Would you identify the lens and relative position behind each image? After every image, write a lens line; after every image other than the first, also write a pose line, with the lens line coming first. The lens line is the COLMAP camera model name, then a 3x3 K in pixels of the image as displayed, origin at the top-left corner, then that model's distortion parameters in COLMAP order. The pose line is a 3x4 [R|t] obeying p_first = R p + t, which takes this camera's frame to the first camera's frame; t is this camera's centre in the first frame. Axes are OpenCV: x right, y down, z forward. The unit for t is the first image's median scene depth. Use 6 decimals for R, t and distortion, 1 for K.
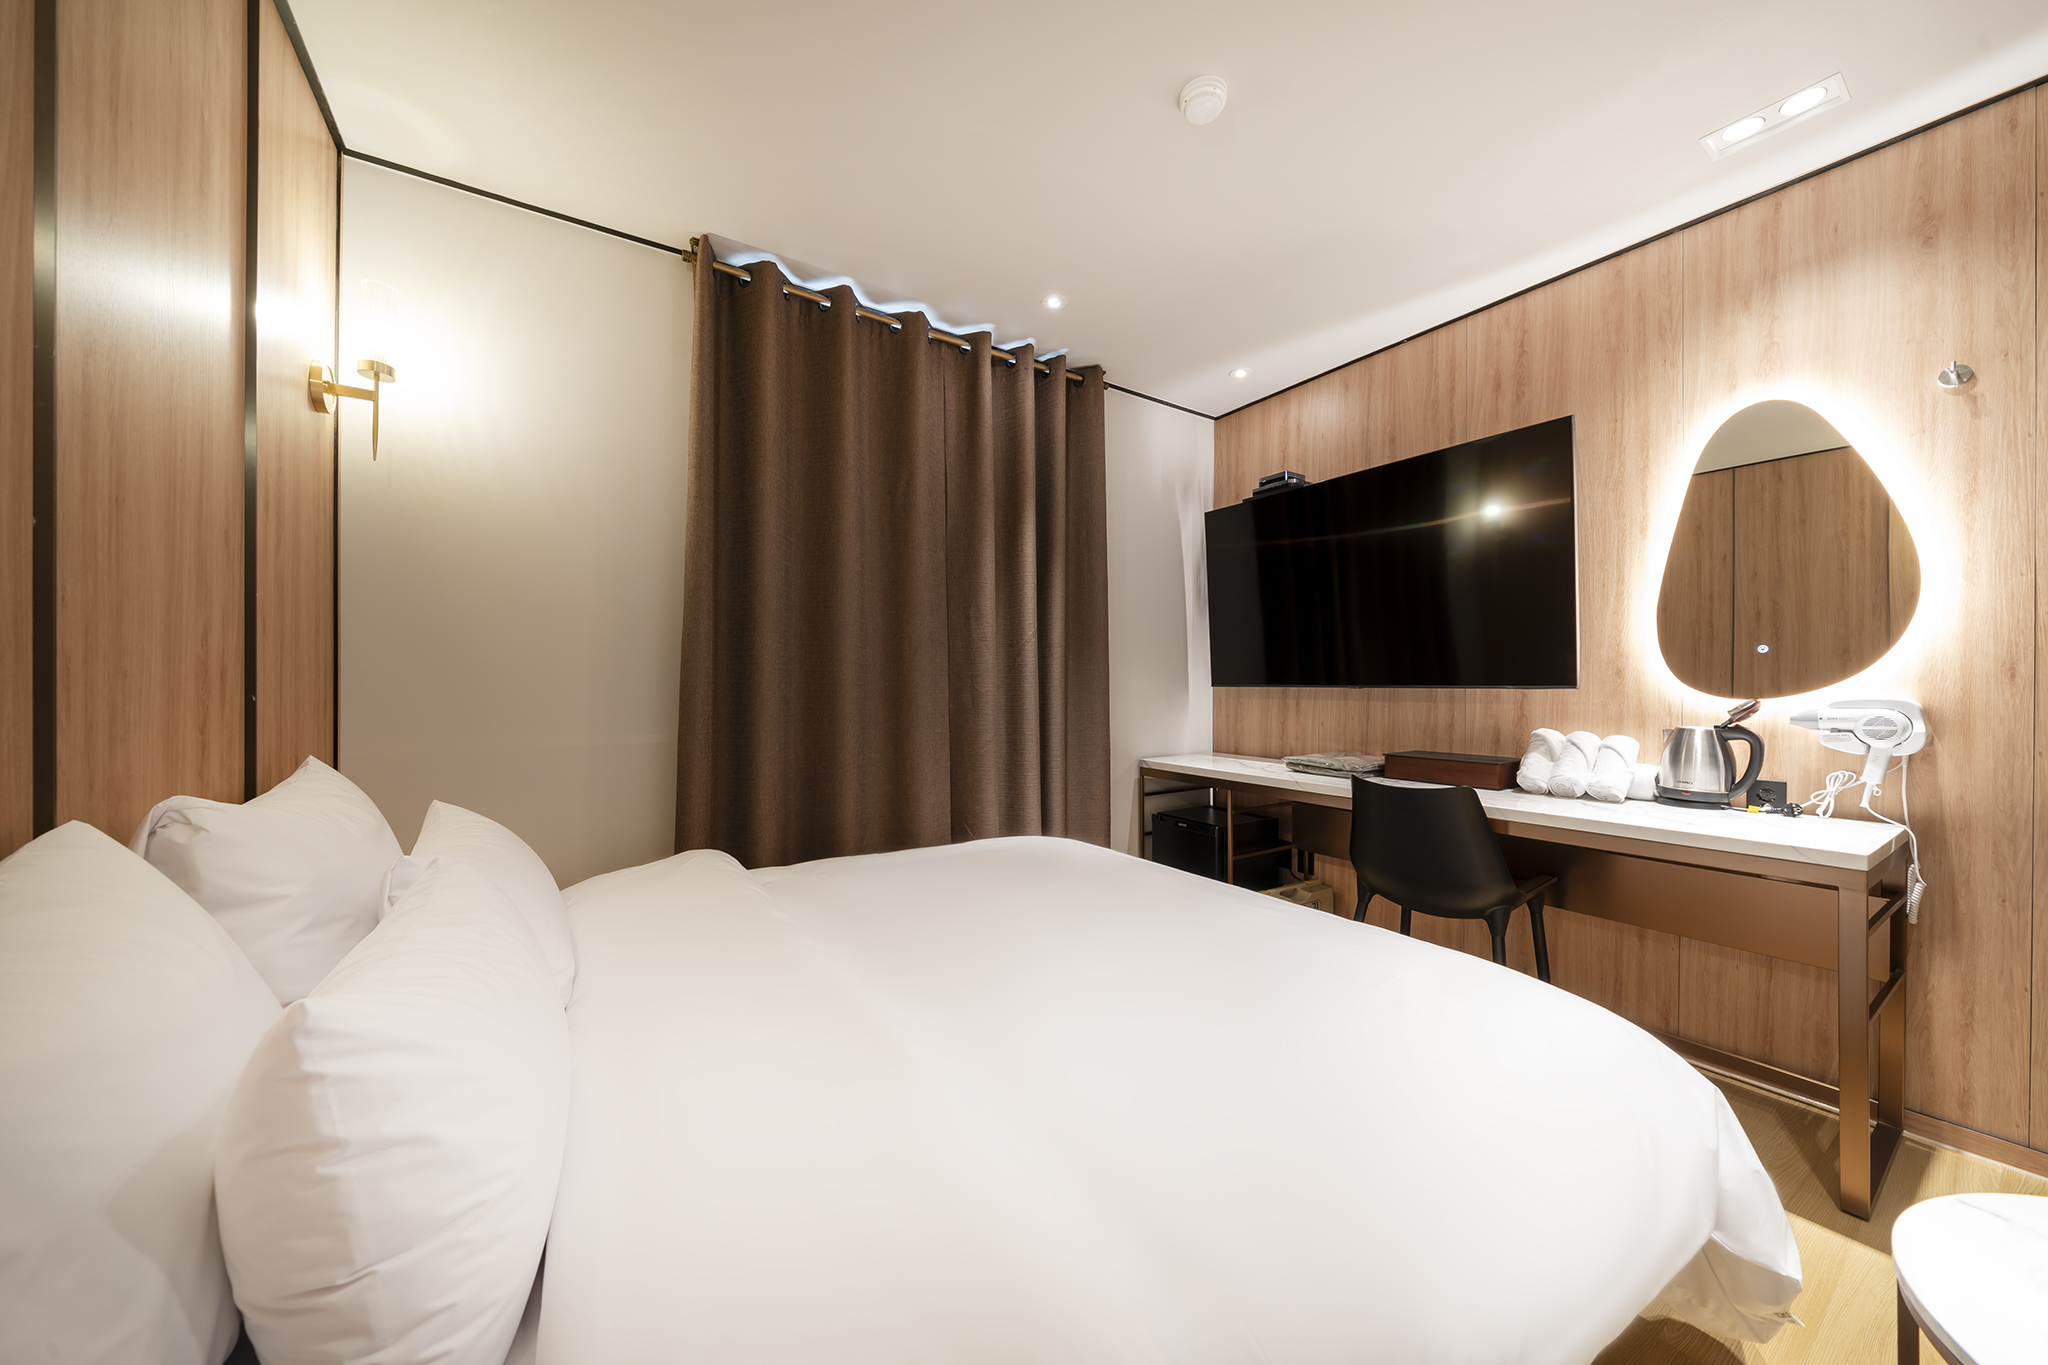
lens RADIAL K [[703.0, 0, 1020.9], [0, 703.0, 686.6], [0, 0, 1]] dist [-0.001382, -0.000134]
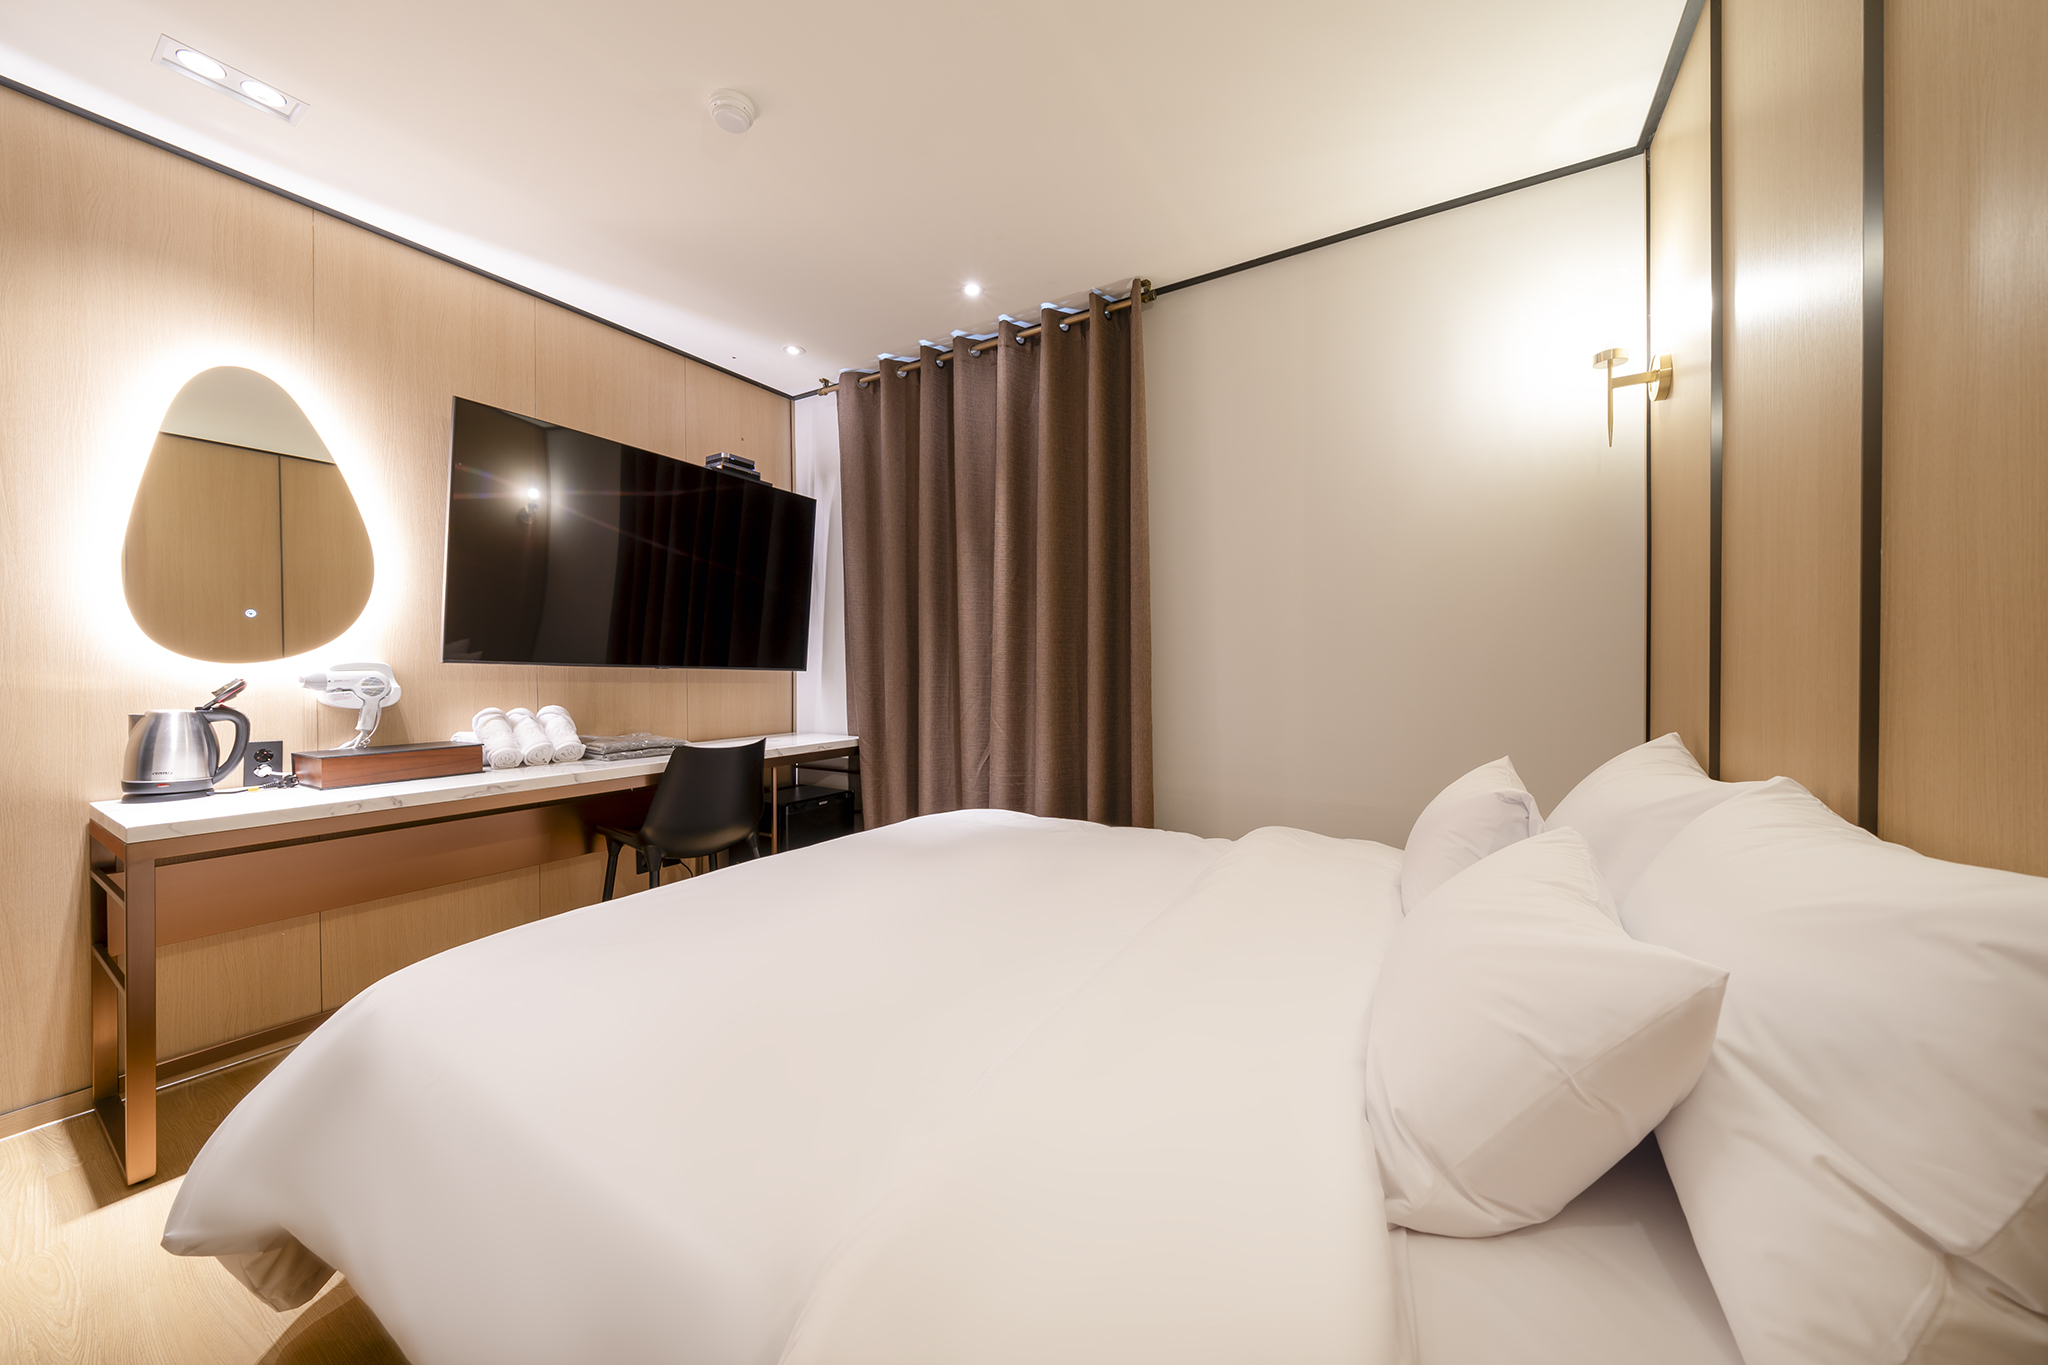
lens RADIAL K [[703.0, 0, 1020.9], [0, 703.0, 686.6], [0, 0, 1]] dist [-0.001382, -0.000134]
pose [[-0.436273, -0.021850, 0.899549, -0.306615], [-0.006322, 0.999755, 0.021218, 0.002413], [-0.899792, 0.003570, -0.436304, 0.440483]]
